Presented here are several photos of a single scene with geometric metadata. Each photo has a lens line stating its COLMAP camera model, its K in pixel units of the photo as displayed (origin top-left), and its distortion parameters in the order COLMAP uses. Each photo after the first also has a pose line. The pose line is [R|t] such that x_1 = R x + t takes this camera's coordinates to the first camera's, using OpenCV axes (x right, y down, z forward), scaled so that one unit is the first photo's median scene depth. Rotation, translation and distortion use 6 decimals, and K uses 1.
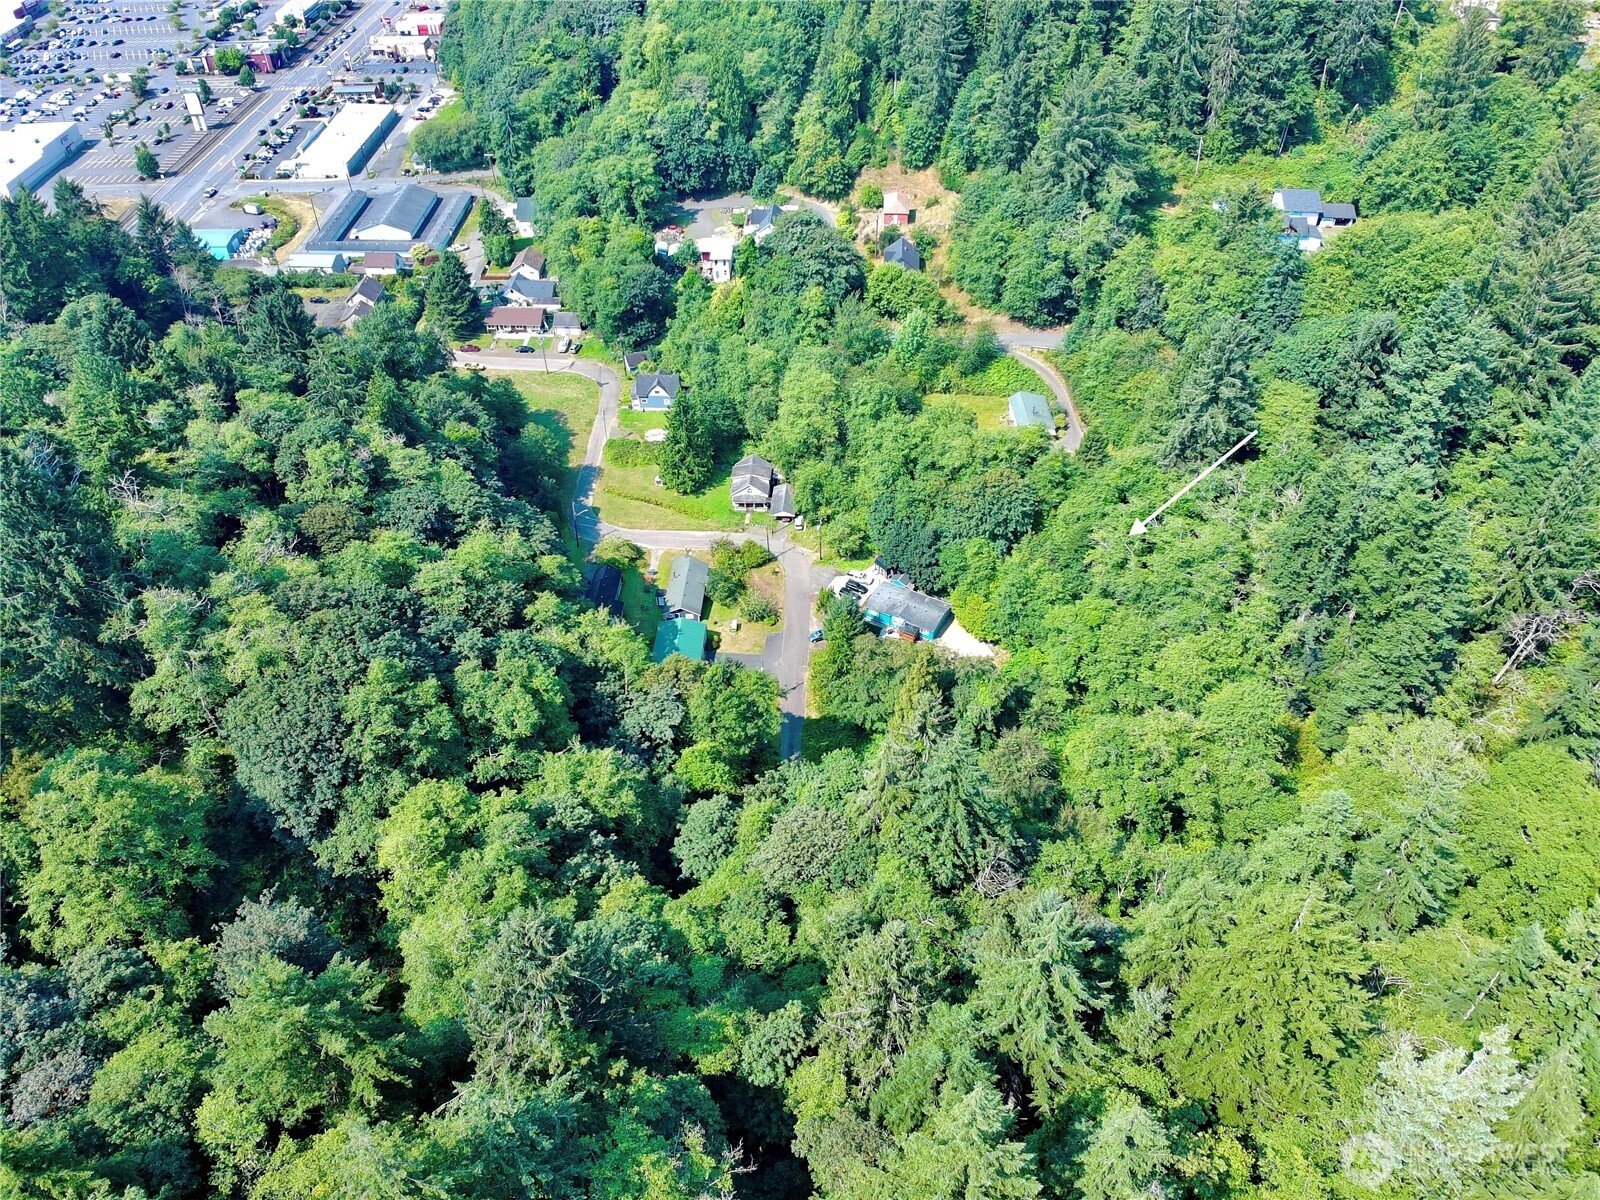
lens RADIAL K [[1173.0, 0, 787.3], [0, 1173.0, 601.8], [0, 0, 1]] dist [0.156133, -0.324197]
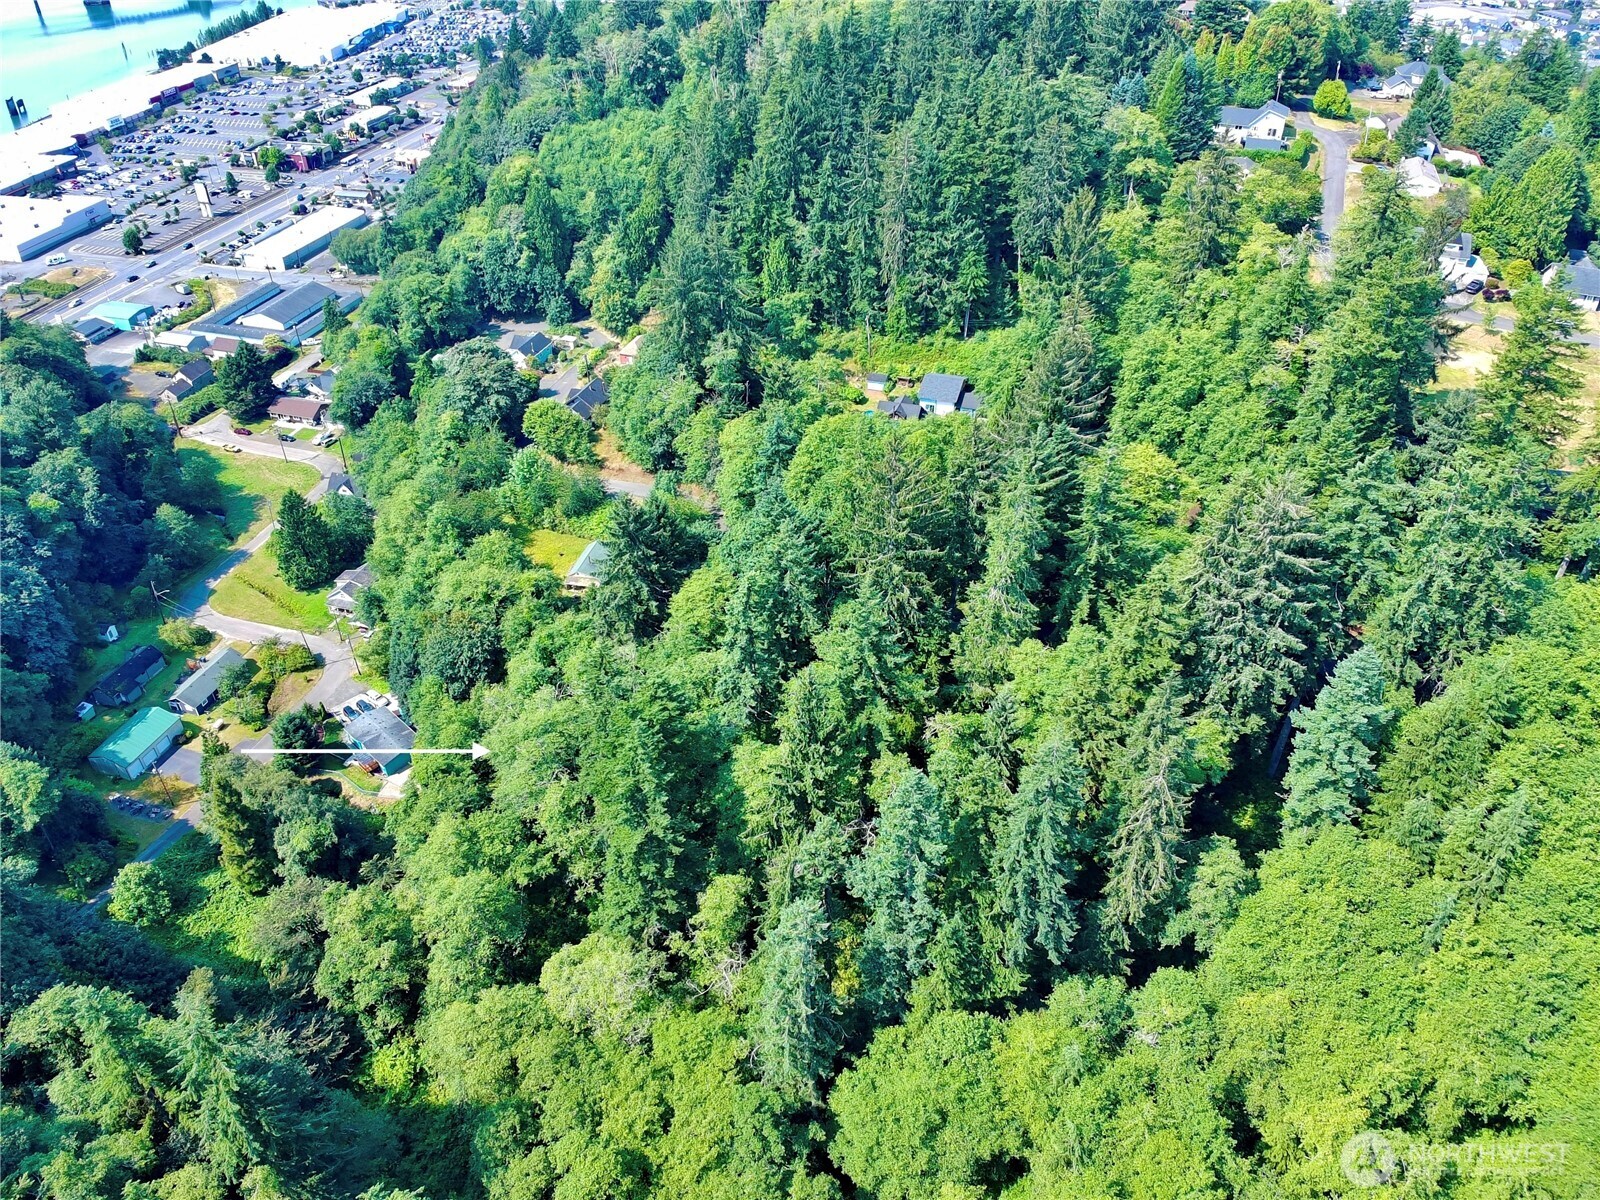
lens RADIAL K [[1173.0, 0, 787.3], [0, 1173.0, 601.8], [0, 0, 1]] dist [0.156133, -0.324197]
pose [[0.965171, 0.152621, -0.212491, 0.430172], [-0.172531, 0.981876, -0.078440, -0.058922], [0.196668, 0.112369, 0.974010, 0.063609]]
